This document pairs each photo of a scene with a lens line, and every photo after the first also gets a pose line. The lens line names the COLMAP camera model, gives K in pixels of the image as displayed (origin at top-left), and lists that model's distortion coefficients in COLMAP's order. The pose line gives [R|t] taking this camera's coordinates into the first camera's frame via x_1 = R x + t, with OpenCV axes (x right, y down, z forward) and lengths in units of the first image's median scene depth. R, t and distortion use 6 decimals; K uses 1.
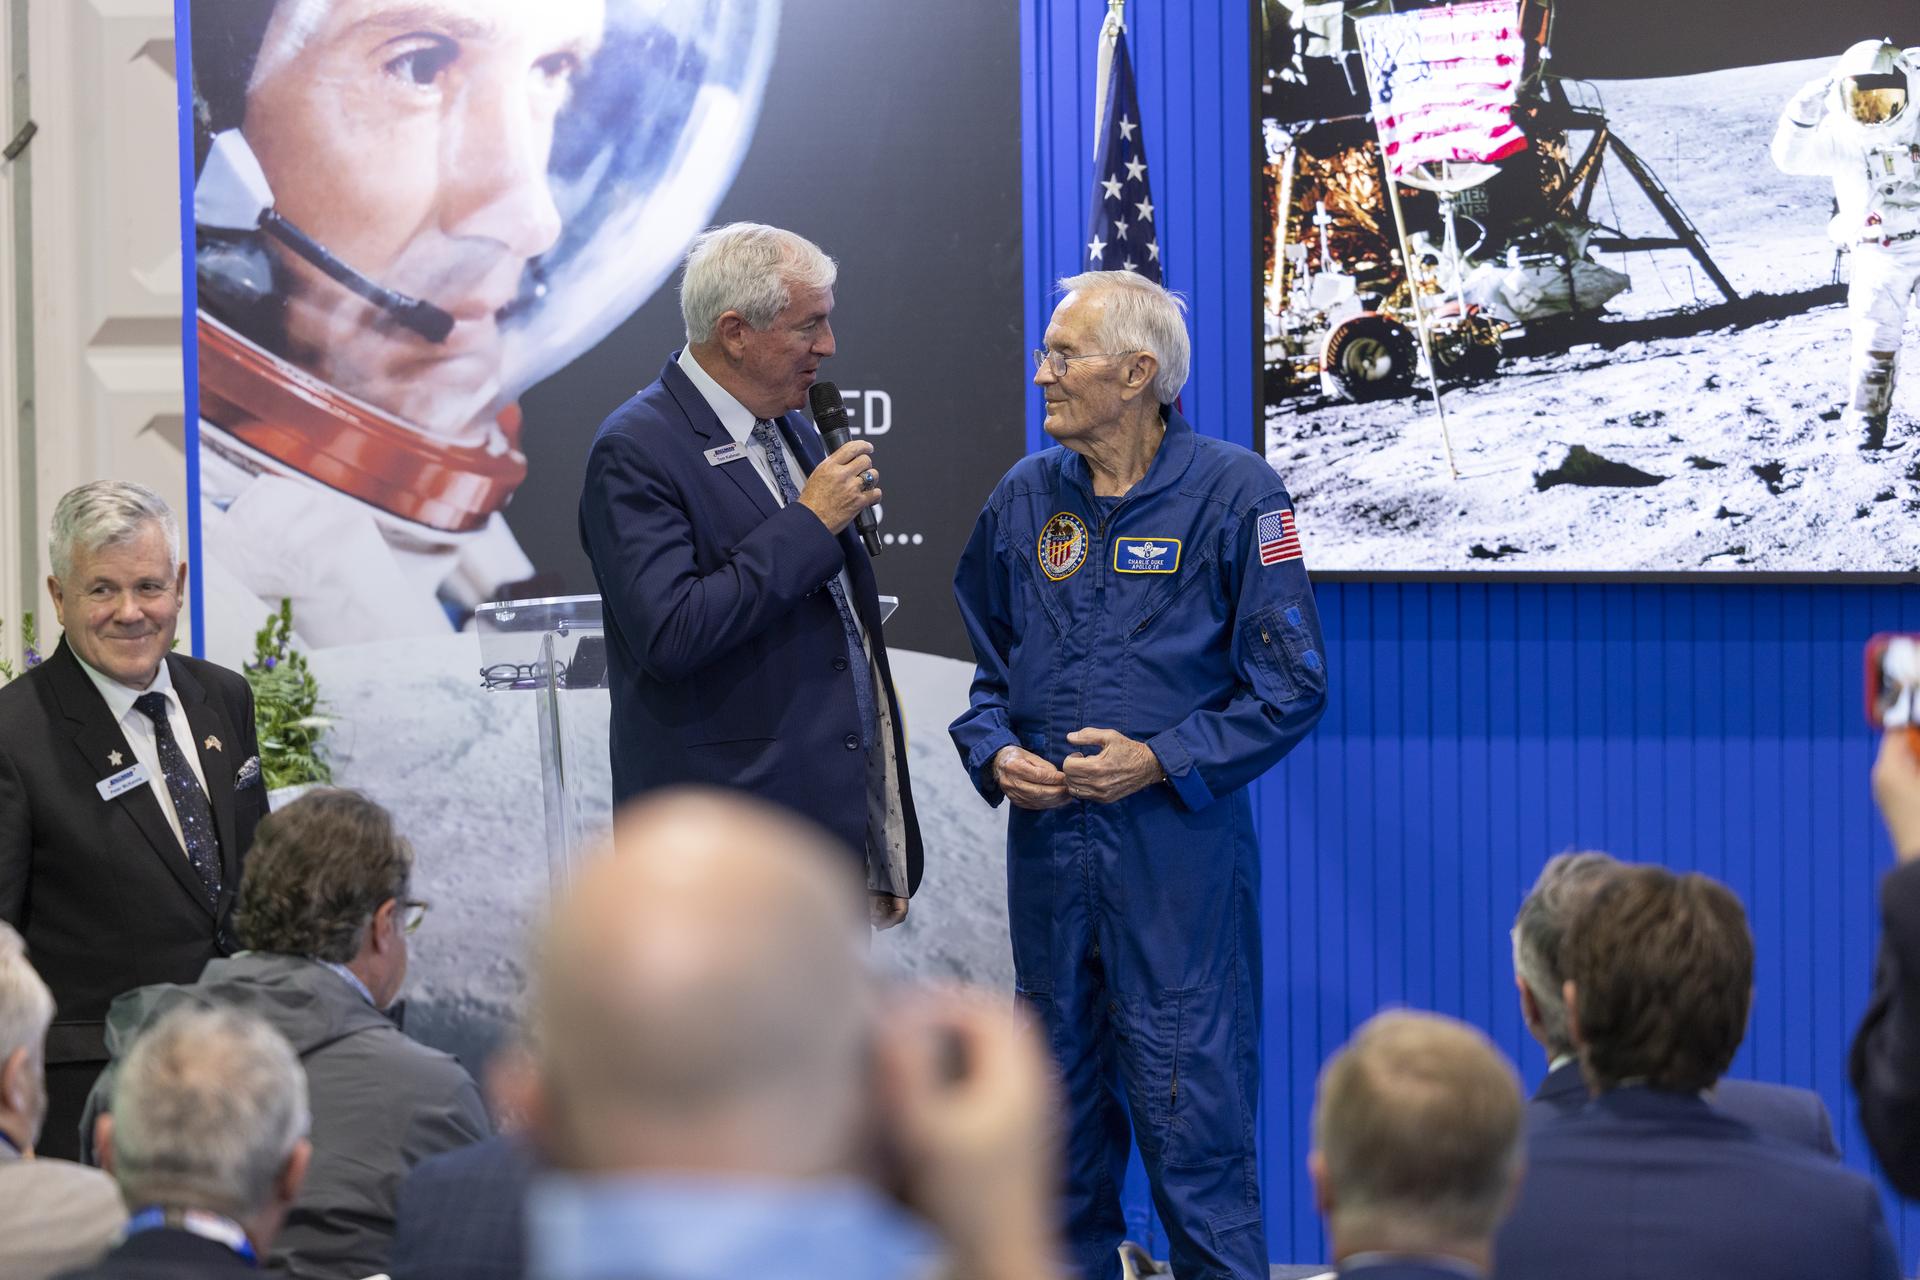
lens RADIAL K [[6316.7, 0, 933.8], [0, 6316.7, 706.4], [0, 0, 1]] dist [0.014254, -0.604986]
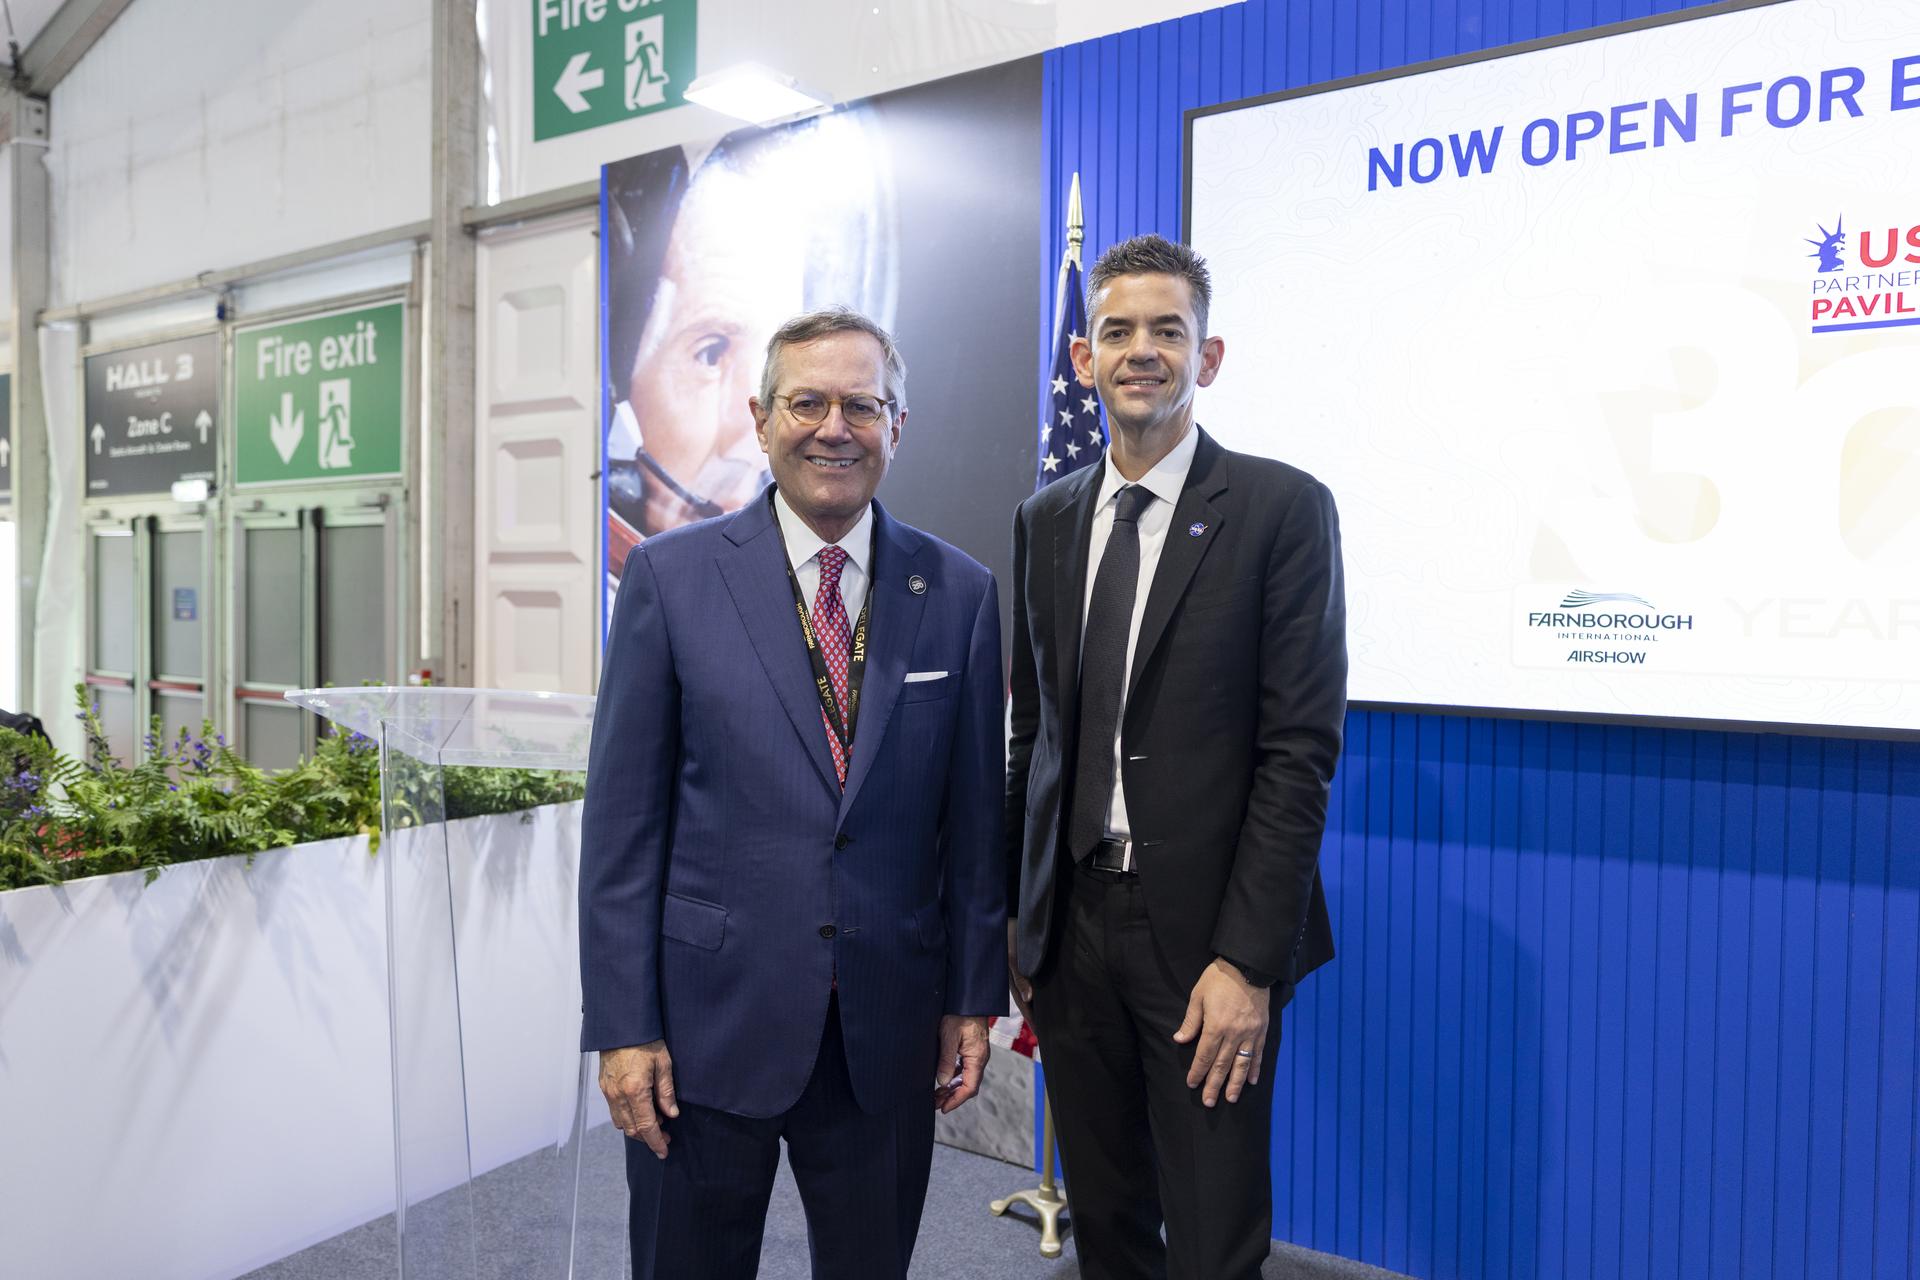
lens RADIAL K [[1300.4, 0, 984.9], [0, 1300.4, 642.8], [0, 0, 1]] dist [0.000397, -0.000970]
pose [[0.944022, 0.033514, -0.328175, 0.096601], [-0.047908, 0.998207, -0.035872, -0.019238], [0.326385, 0.049586, 0.943935, 0.712506]]
